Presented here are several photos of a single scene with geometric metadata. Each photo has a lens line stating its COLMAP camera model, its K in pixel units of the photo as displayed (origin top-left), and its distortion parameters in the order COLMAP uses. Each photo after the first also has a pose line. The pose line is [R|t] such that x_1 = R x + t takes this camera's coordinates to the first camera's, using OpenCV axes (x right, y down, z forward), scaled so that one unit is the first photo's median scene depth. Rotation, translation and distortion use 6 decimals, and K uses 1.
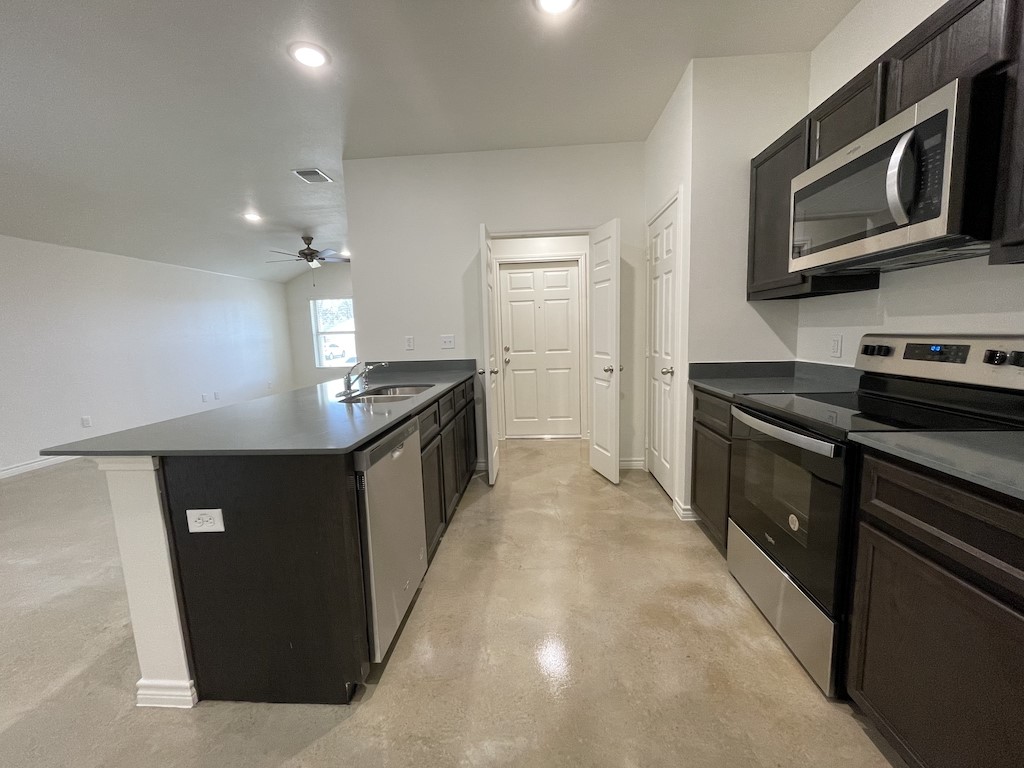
lens RADIAL K [[412.7, 0, 513.7], [0, 412.7, 382.6], [0, 0, 1]] dist [-0.002283, -0.000307]
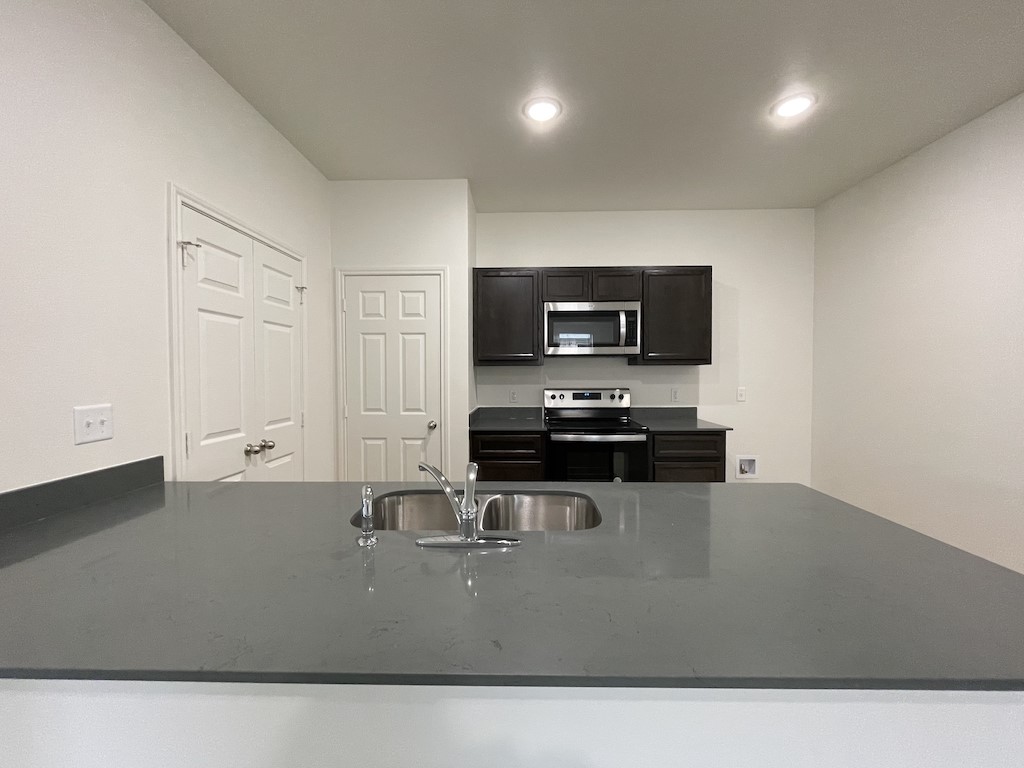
lens RADIAL K [[412.7, 0, 513.3], [0, 412.7, 381.9], [0, 0, 1]] dist [-0.002283, -0.000307]
pose [[-0.038722, 0.002551, 0.999247, -1.109583], [0.125825, 0.992050, 0.002344, -0.179388], [-0.991296, 0.125821, -0.038735, 1.269951]]
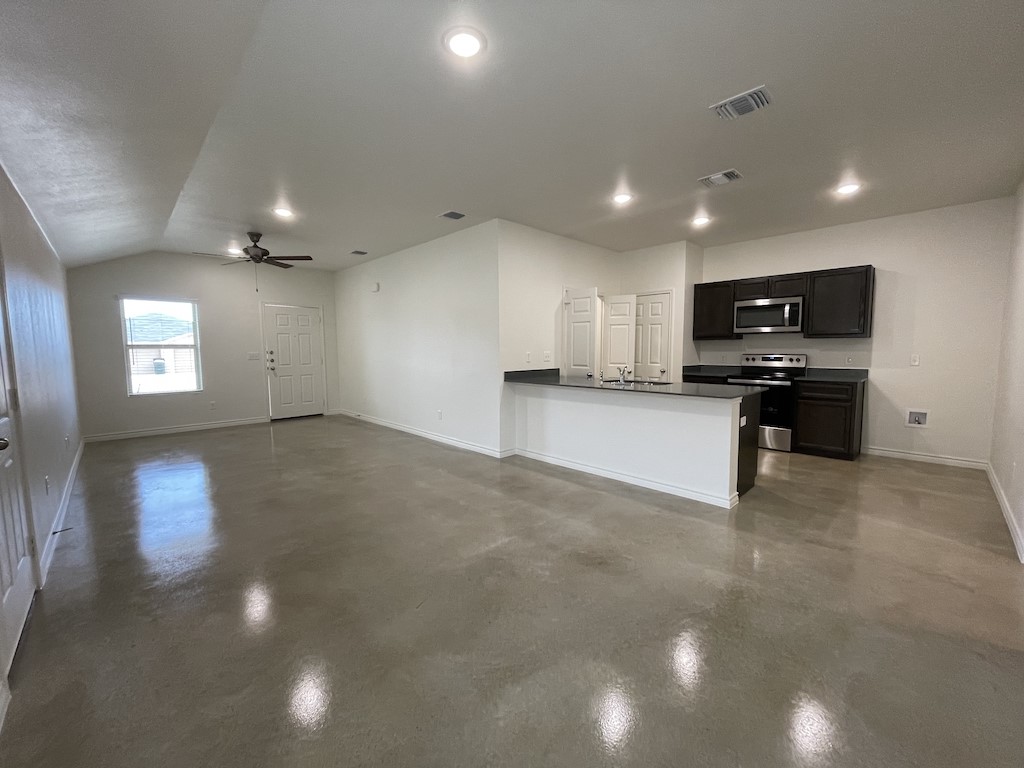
lens RADIAL K [[412.7, 0, 512.8], [0, 412.7, 383.2], [0, 0, 1]] dist [-0.002283, -0.000307]
pose [[0.669028, -0.038192, 0.742256, -2.678876], [0.075991, 0.996960, -0.017197, 0.022653], [-0.739343, 0.067910, 0.669896, 0.236830]]
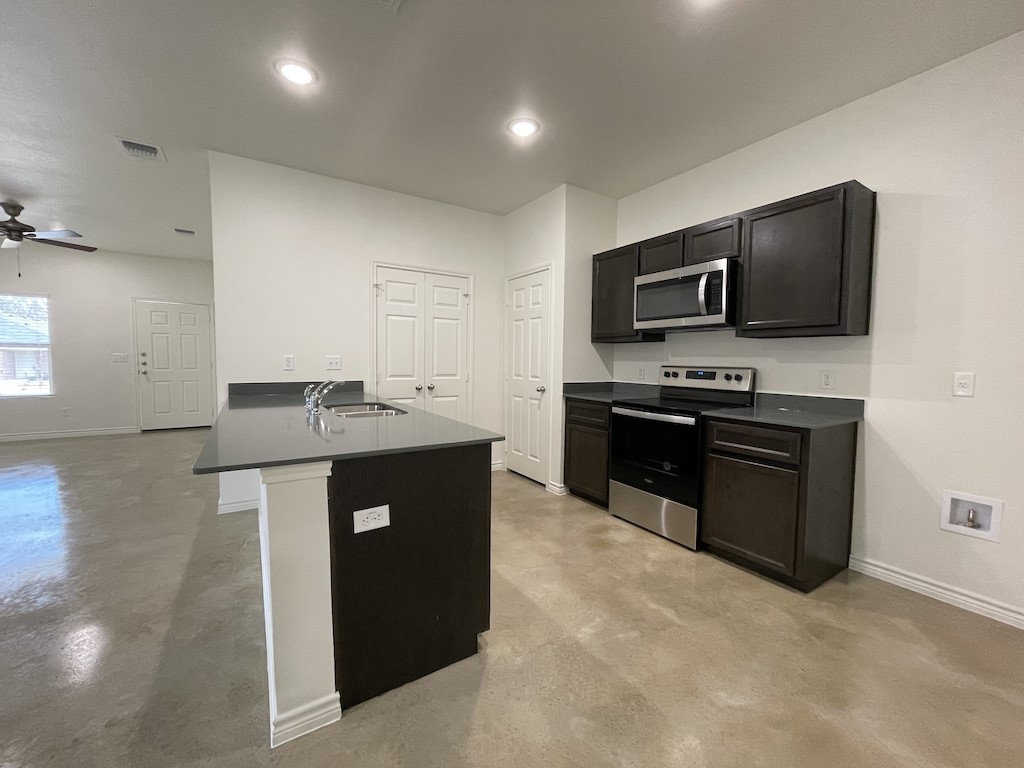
lens RADIAL K [[412.7, 0, 514.7], [0, 412.7, 382.2], [0, 0, 1]] dist [-0.002283, -0.000307]
pose [[0.802346, 0.006052, 0.596829, -0.807249], [0.036531, 0.997576, -0.059227, 0.042510], [-0.595740, 0.069323, 0.800180, -0.078088]]
